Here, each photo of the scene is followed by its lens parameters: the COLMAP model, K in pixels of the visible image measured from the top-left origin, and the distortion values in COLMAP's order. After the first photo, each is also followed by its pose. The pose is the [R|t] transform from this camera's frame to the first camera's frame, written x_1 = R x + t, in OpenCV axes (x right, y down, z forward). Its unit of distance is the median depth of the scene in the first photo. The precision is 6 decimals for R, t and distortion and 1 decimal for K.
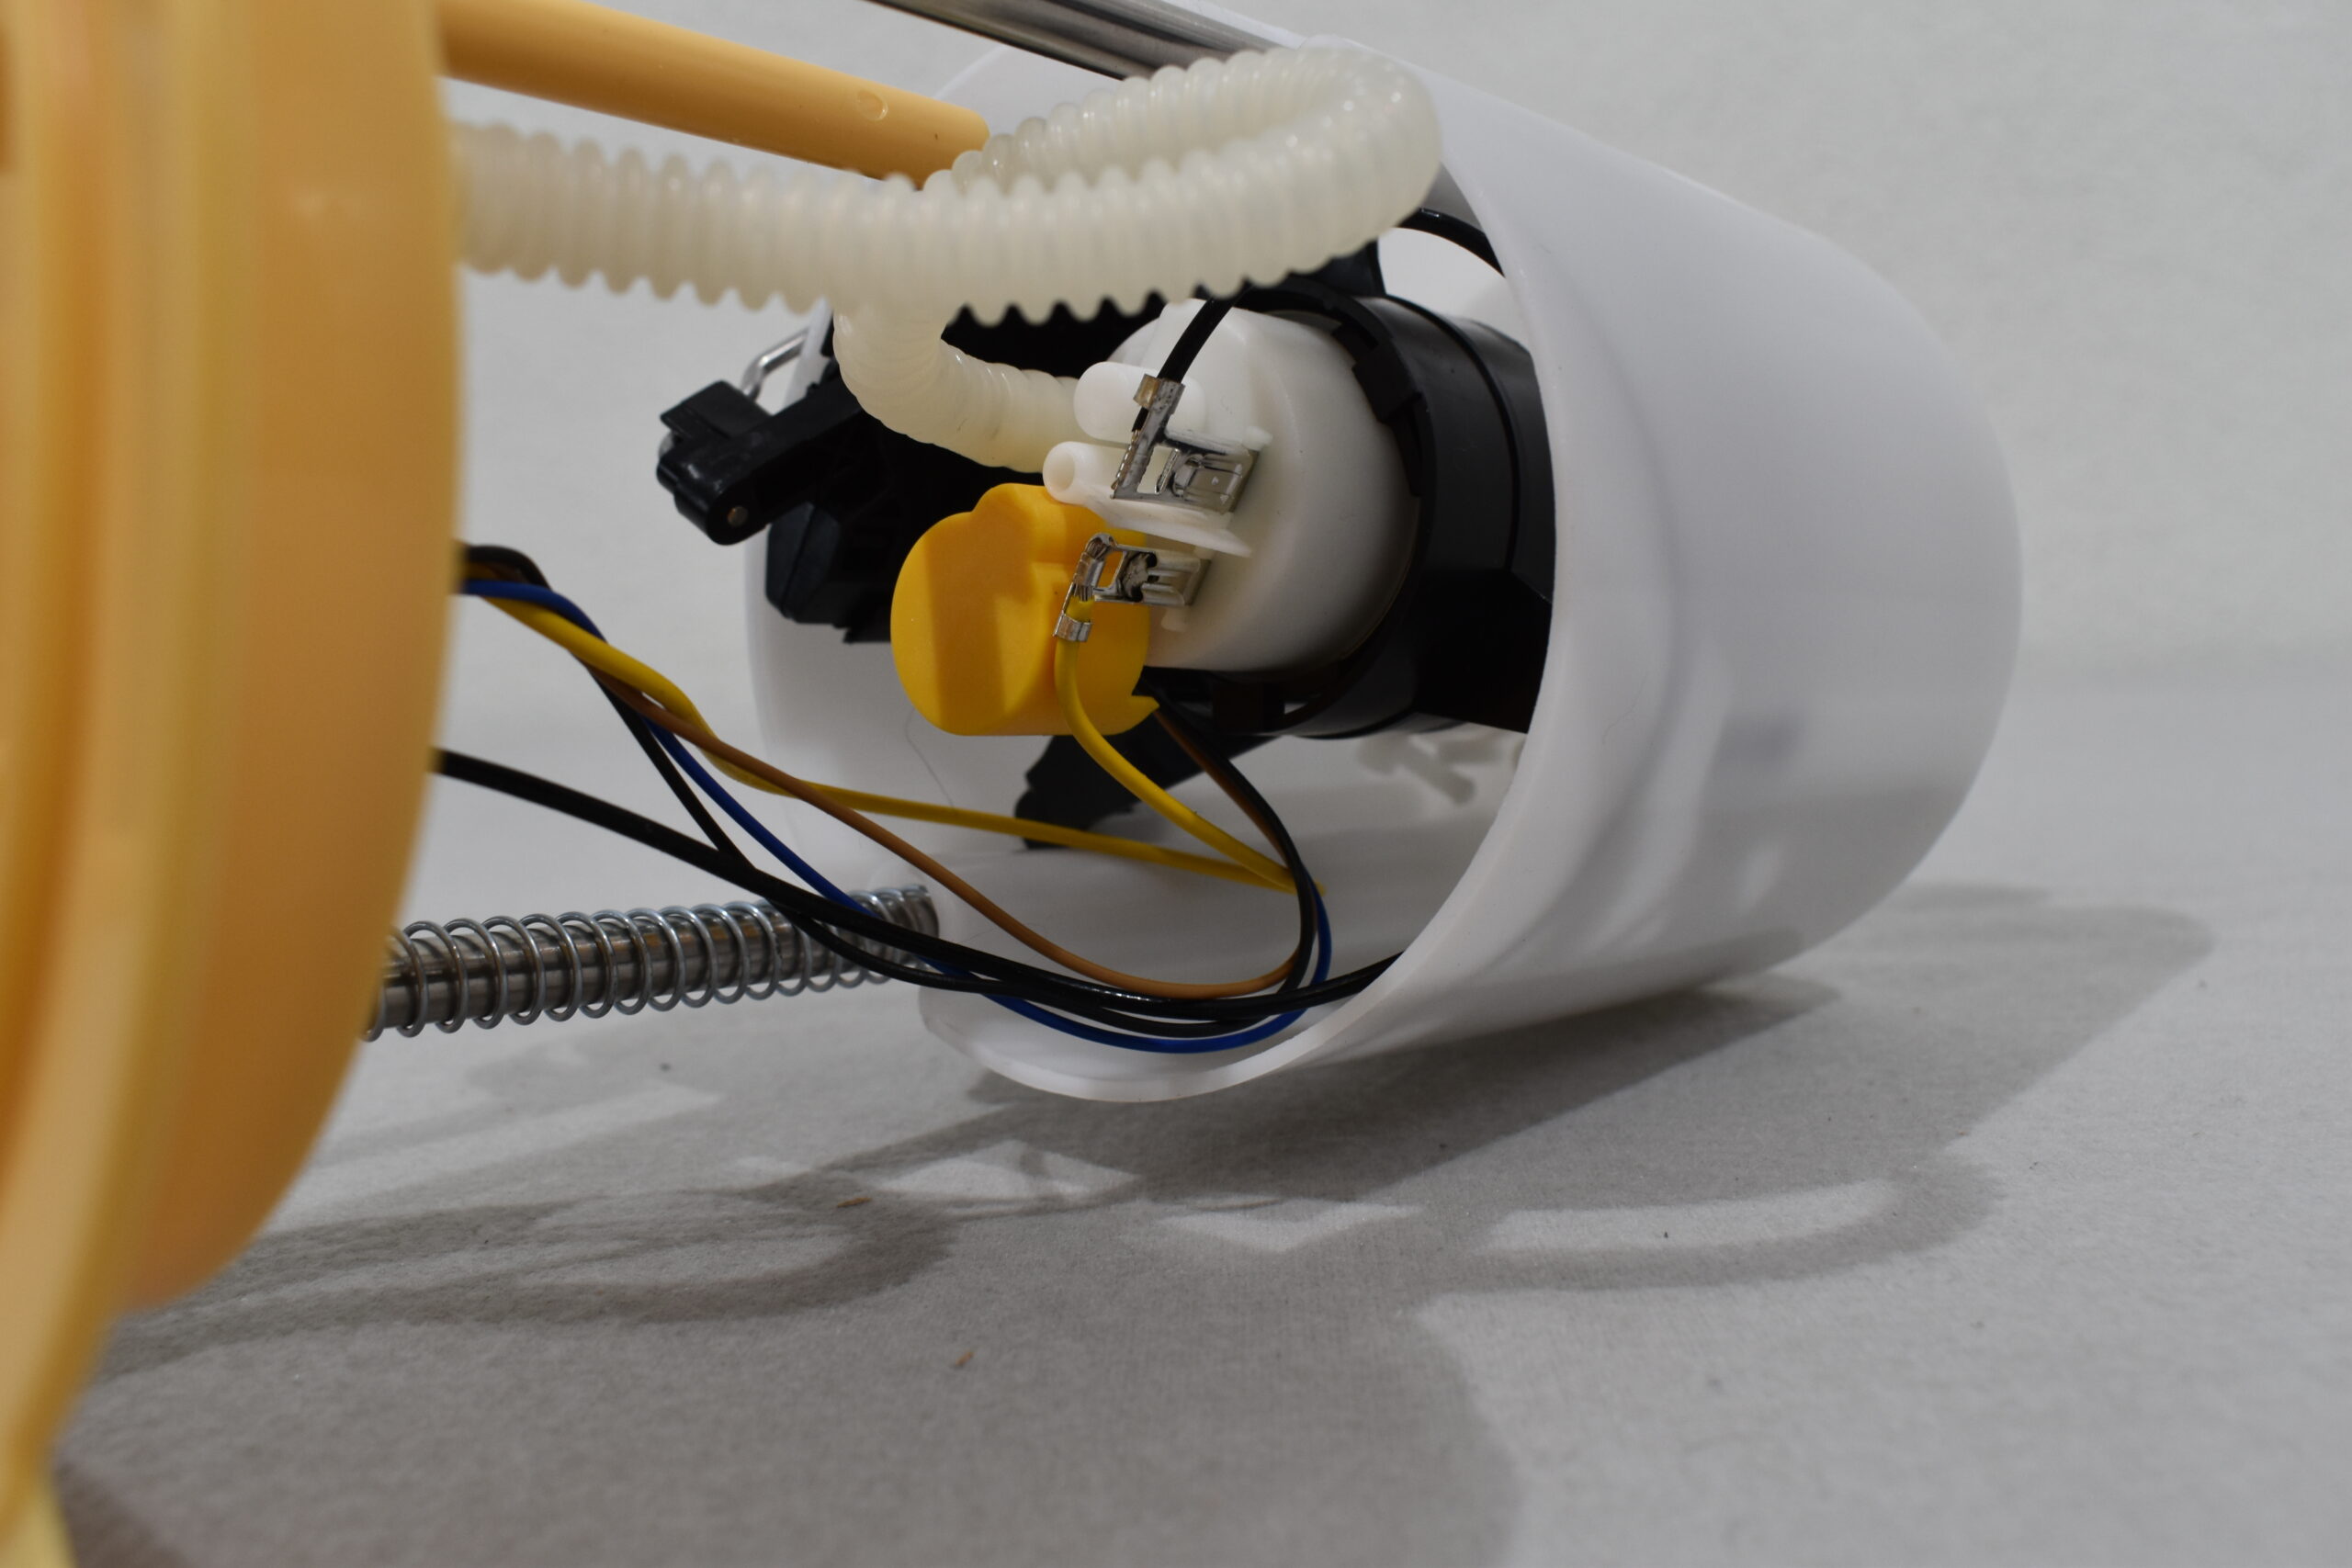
lens RADIAL K [[2113.8, 0, 1180.8], [0, 2113.8, 782.8], [0, 0, 1]] dist [-0.103616, -0.008058]
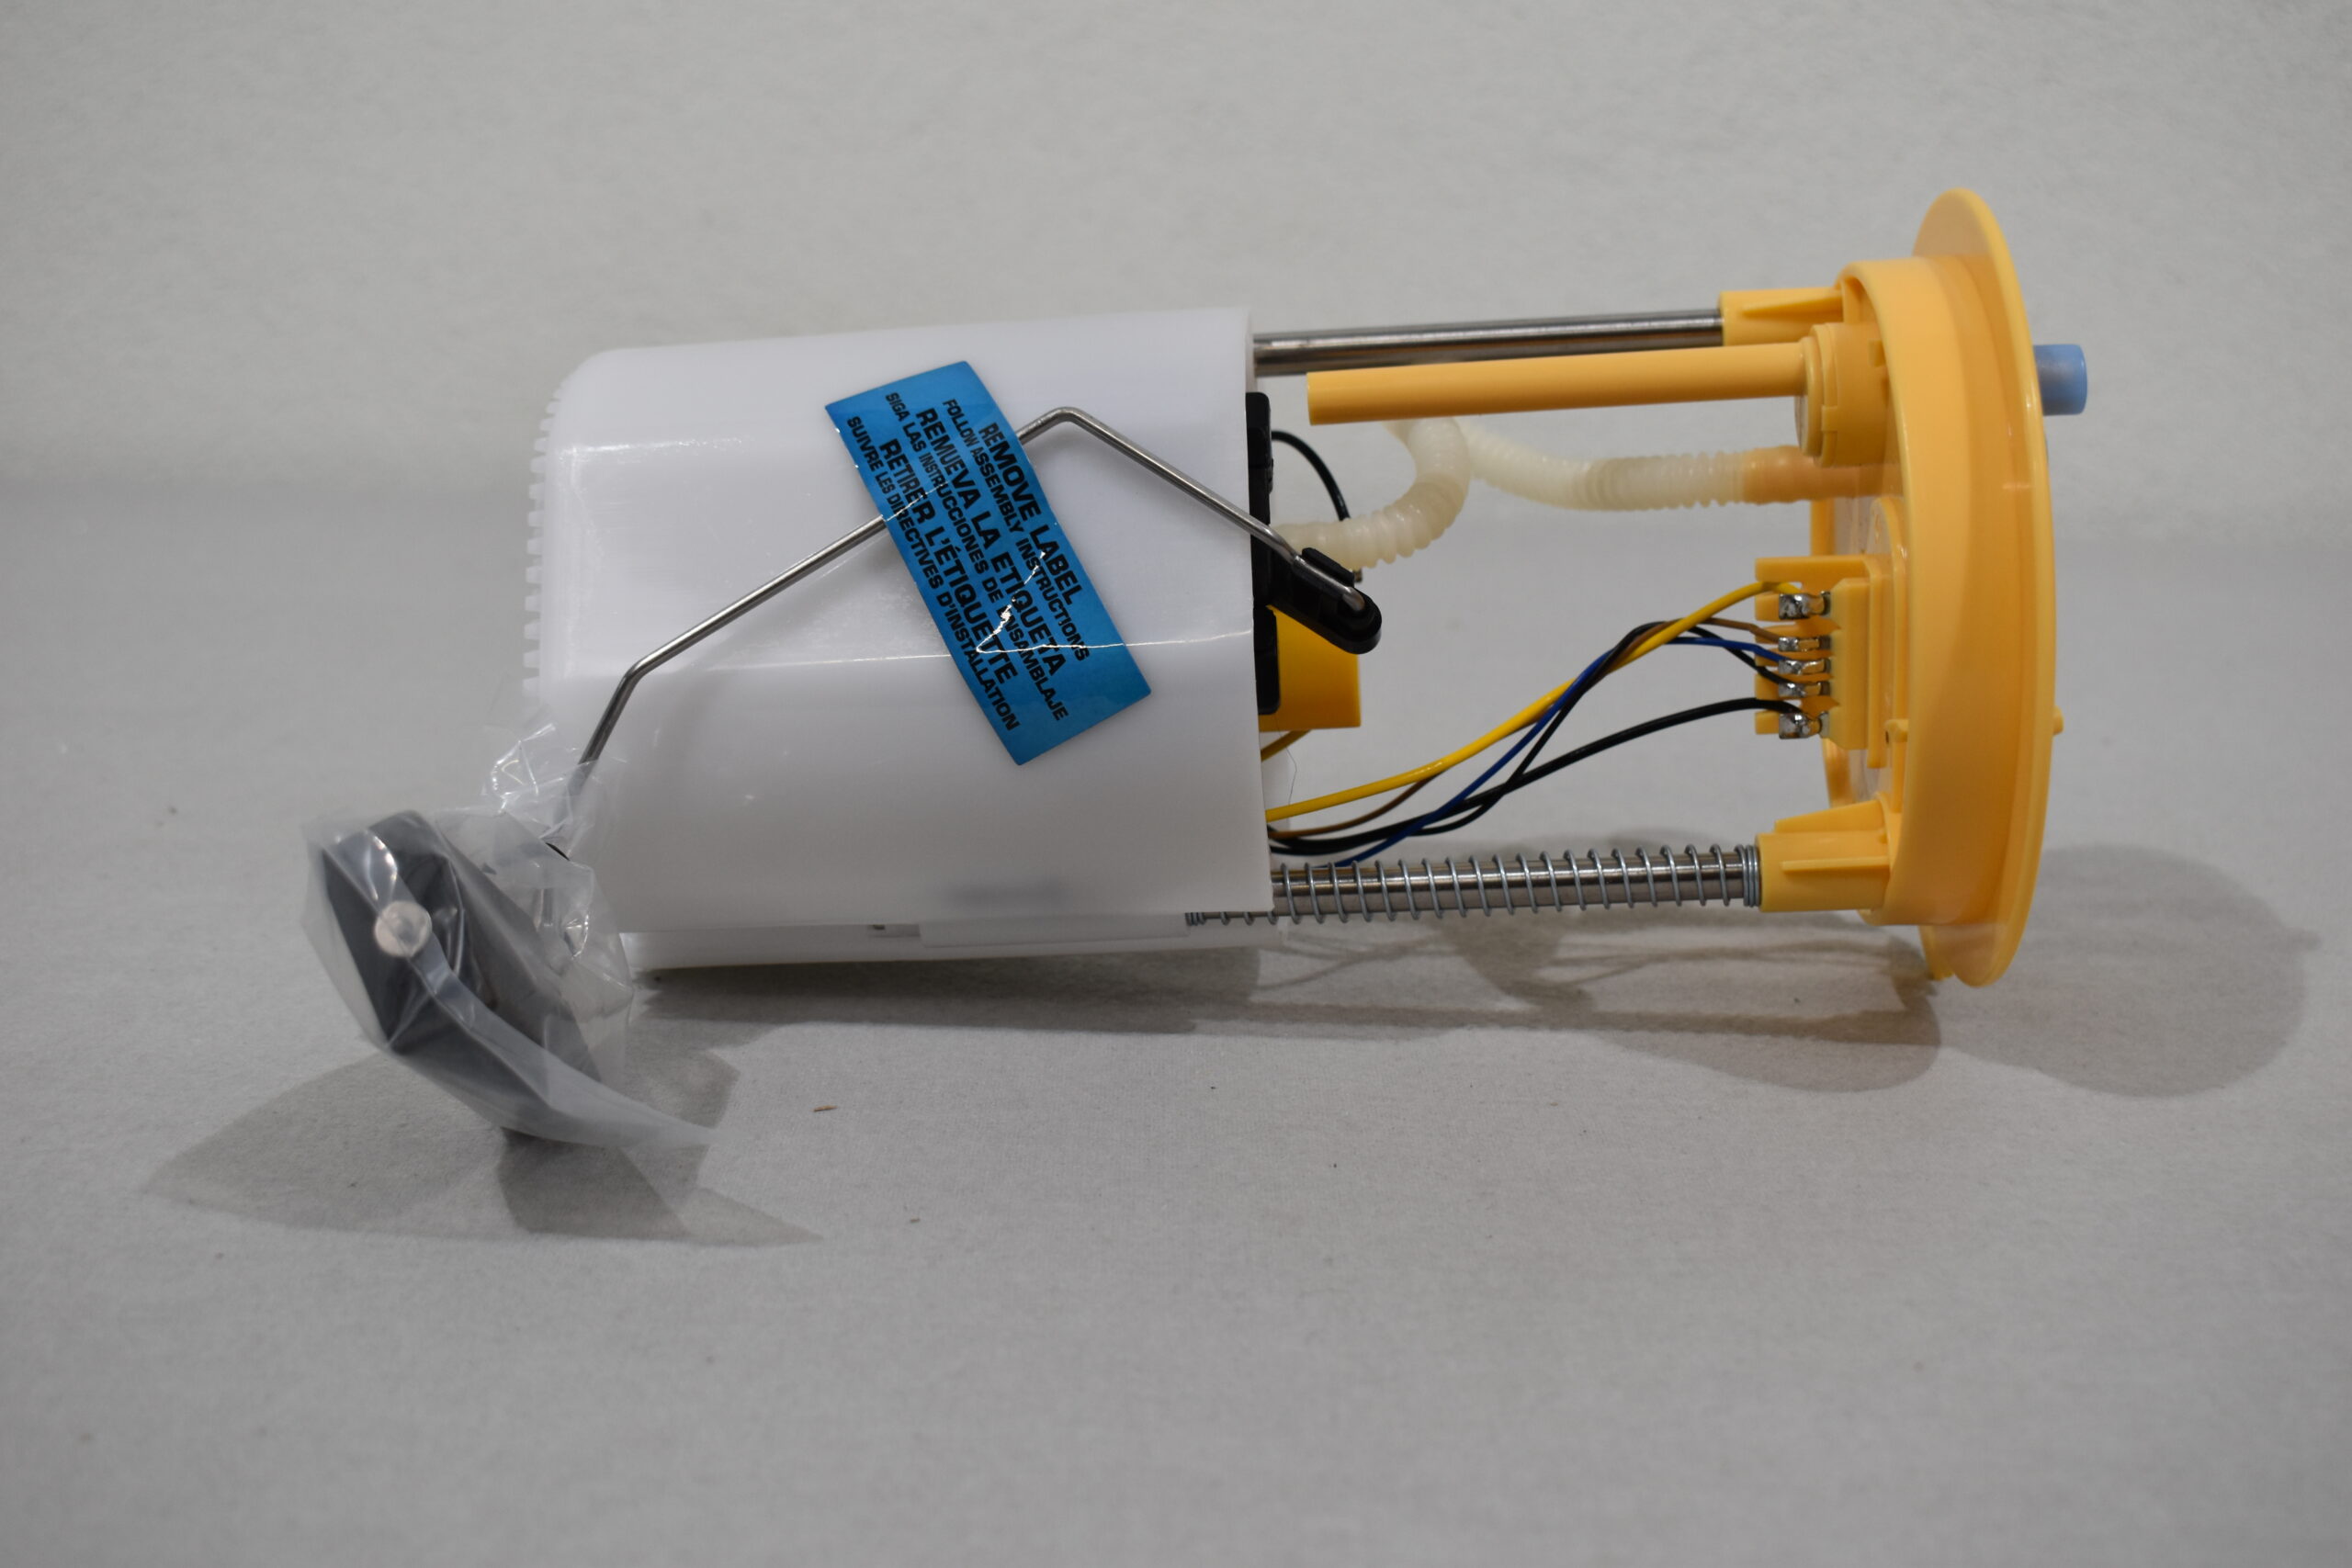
lens RADIAL K [[2811.7, 0, 1175.5], [0, 2811.7, 786.7], [0, 0, 1]] dist [-0.056471, 0.000000]
pose [[0.996622, 0.058873, 0.057257, -0.045393], [-0.066466, 0.987731, 0.141317, -0.471270], [-0.048234, -0.144645, 0.988307, -1.398087]]
